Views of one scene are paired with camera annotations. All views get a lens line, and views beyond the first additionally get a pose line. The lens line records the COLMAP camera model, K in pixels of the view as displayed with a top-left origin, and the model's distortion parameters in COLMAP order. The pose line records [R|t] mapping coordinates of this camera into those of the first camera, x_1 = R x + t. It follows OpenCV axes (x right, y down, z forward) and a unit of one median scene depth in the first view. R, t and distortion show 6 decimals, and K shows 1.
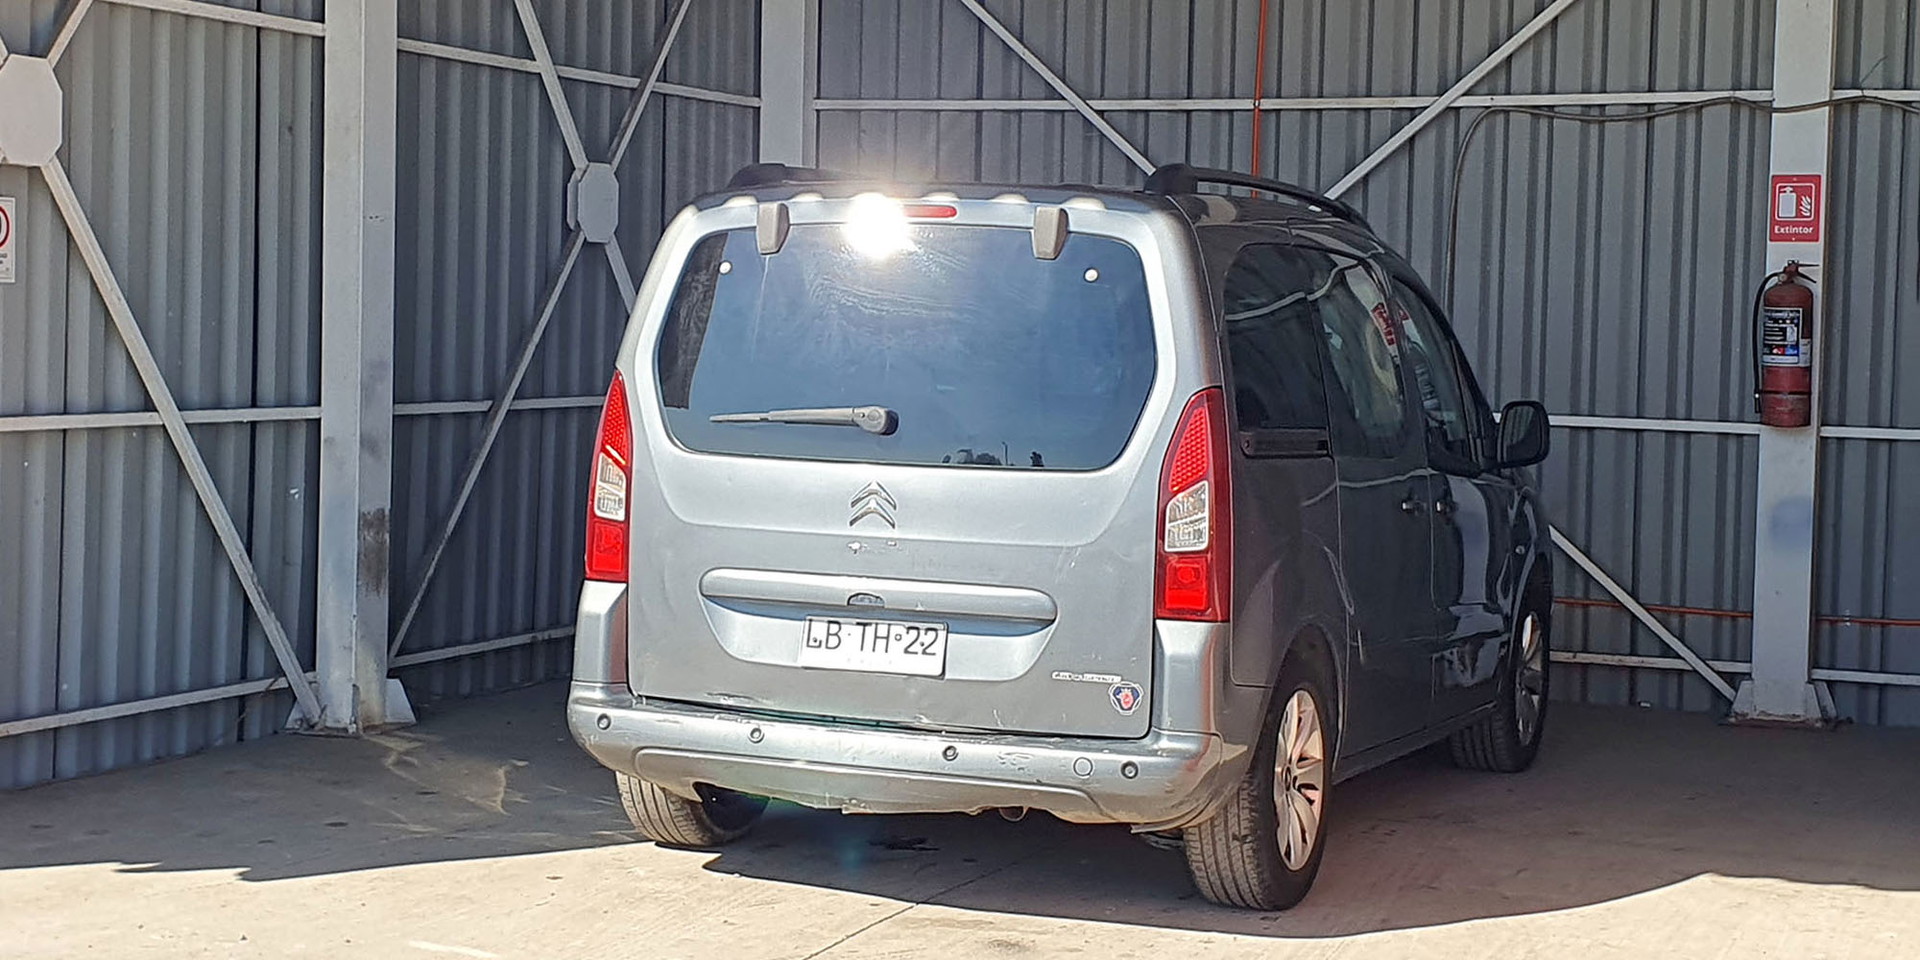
lens RADIAL K [[2964.6, 0, 906.5], [0, 2964.6, 471.4], [0, 0, 1]] dist [0.378648, -1.977966]
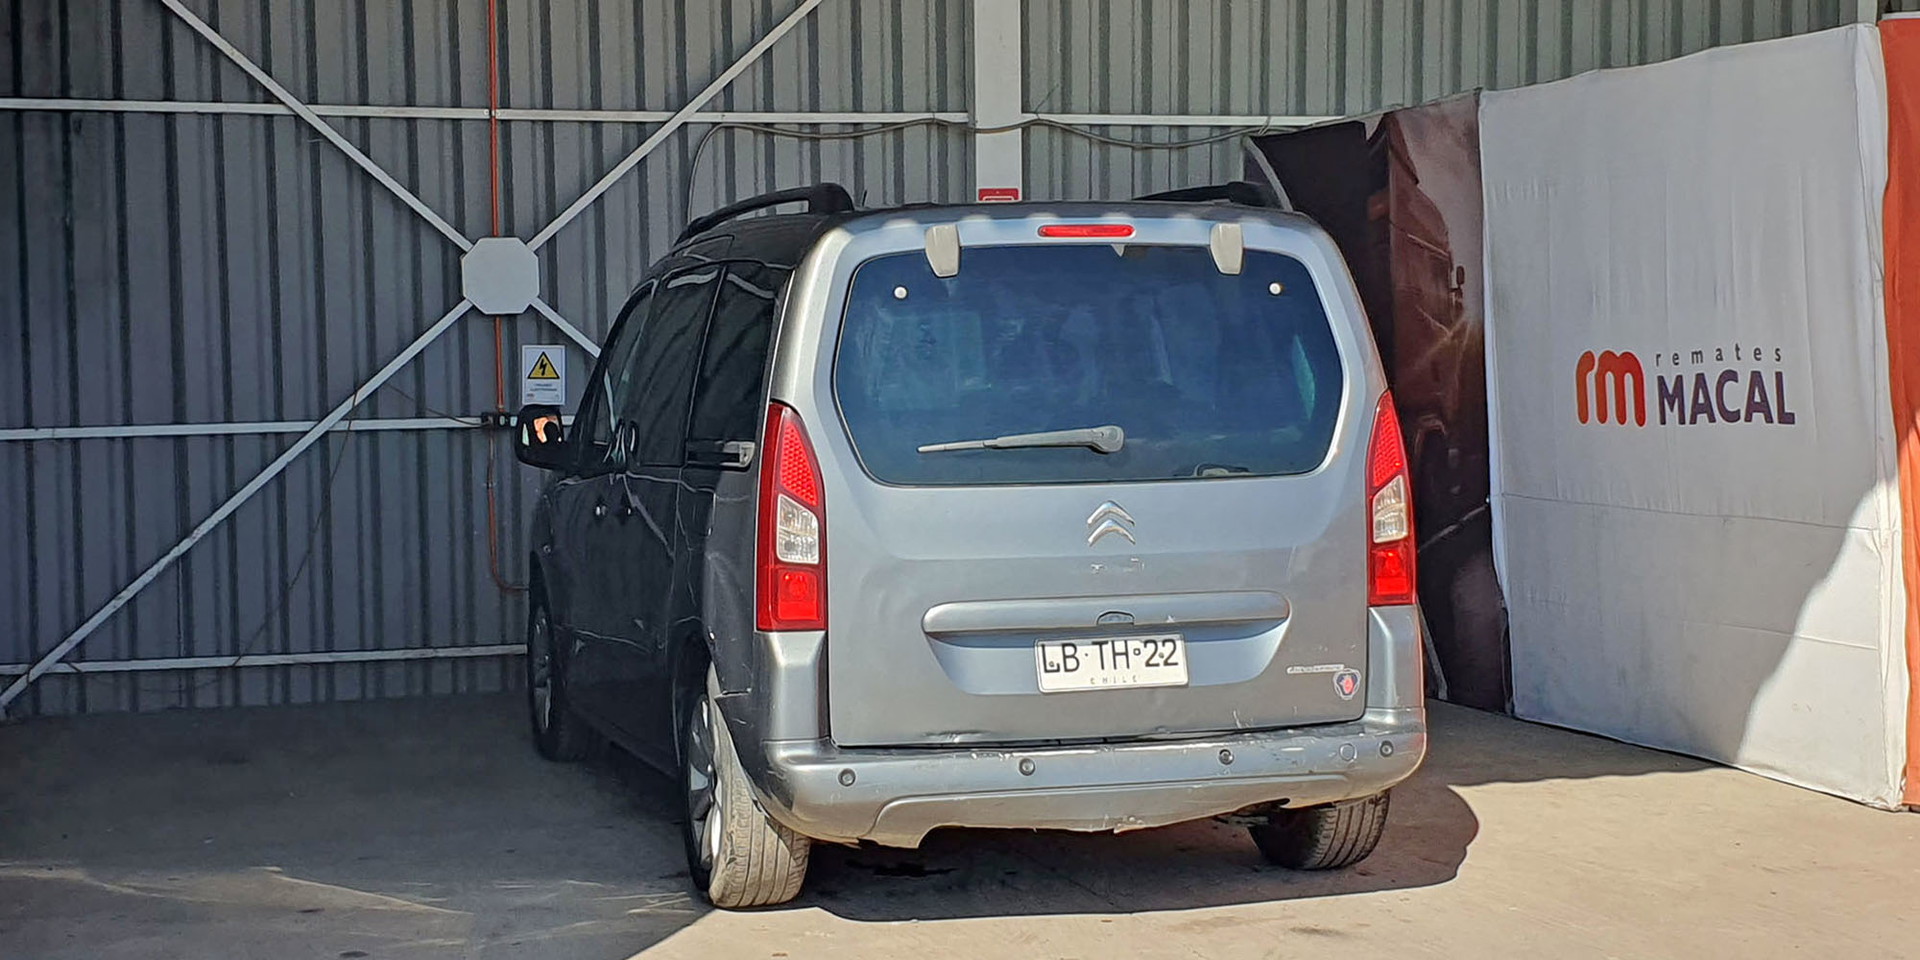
lens RADIAL K [[2898.0, 0, 960.0], [0, 2898.0, 480.0], [0, 0, 1]] dist [0.353948, -1.611326]
pose [[0.761571, -0.069584, 0.644335, -0.484104], [0.065758, 0.997385, 0.029988, -0.025714], [-0.644736, 0.019532, 0.764155, 0.198555]]
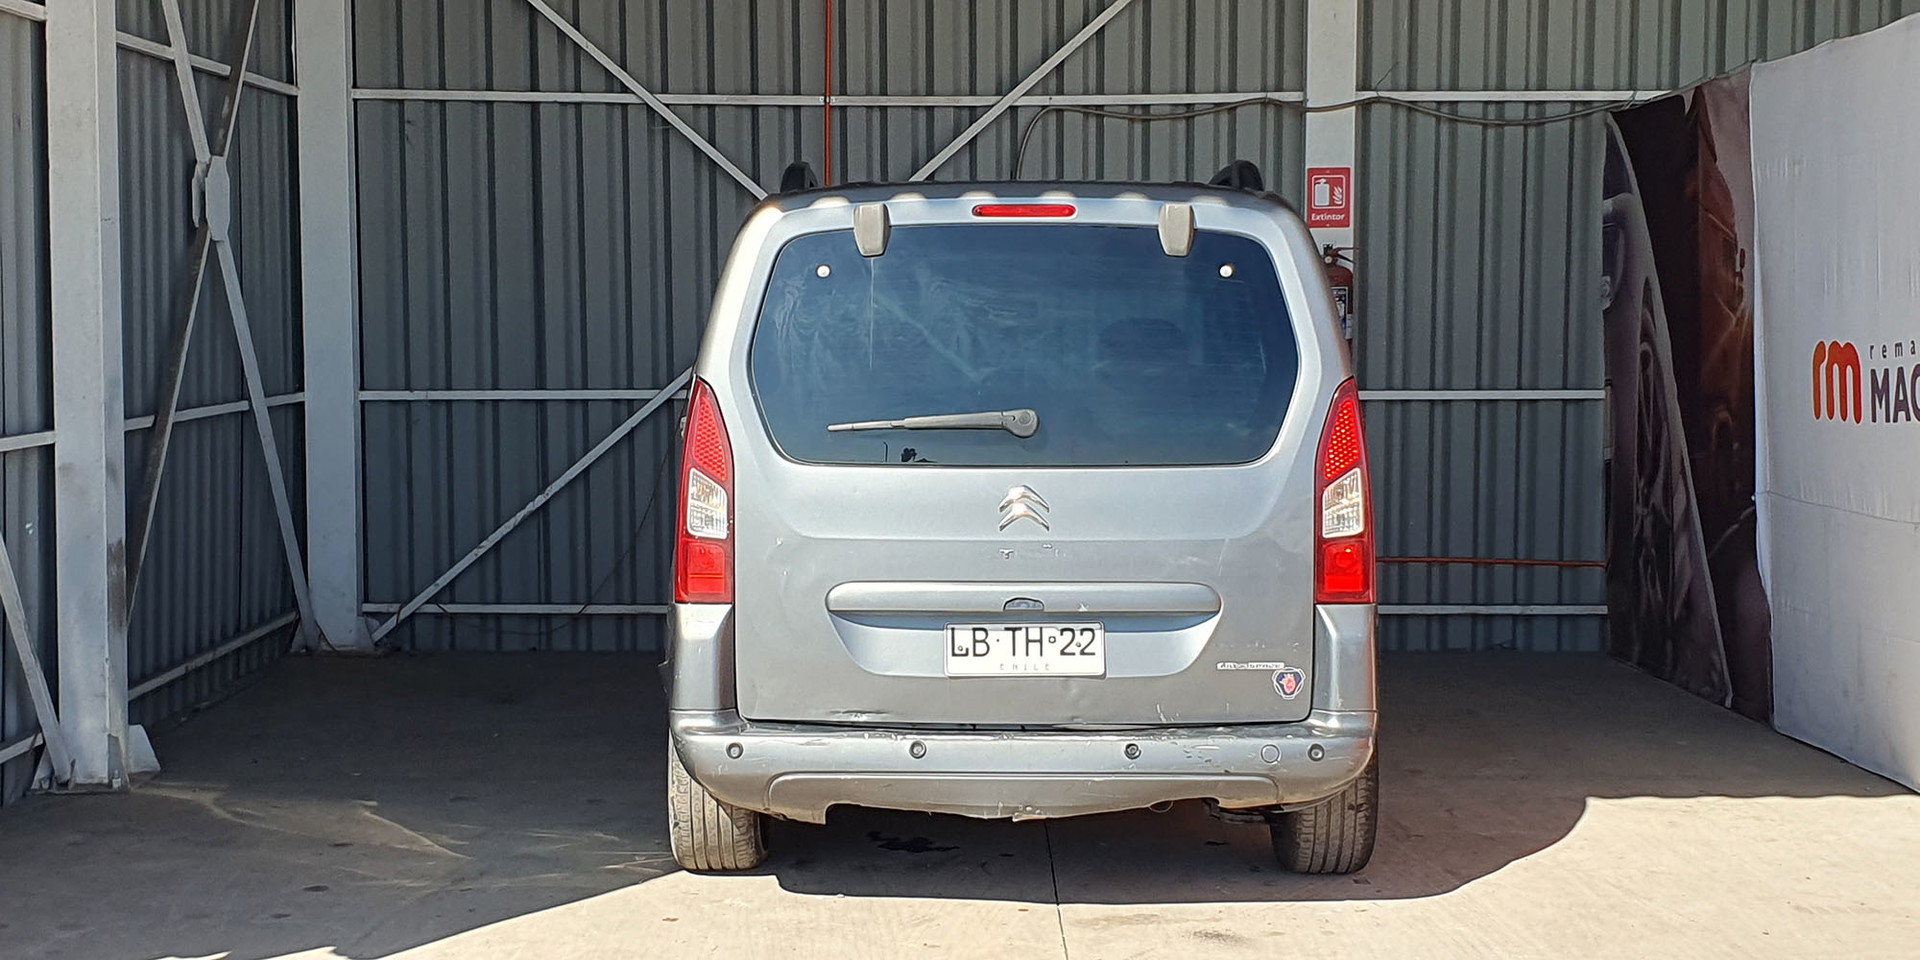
lens RADIAL K [[2778.1, 0, 960.0], [0, 2778.1, 480.0], [0, 0, 1]] dist [0.299769, -1.301675]
pose [[0.916728, -0.050142, 0.396353, -0.282033], [0.044267, 0.998732, 0.023962, -0.015095], [-0.397052, -0.004421, 0.917785, 0.110811]]
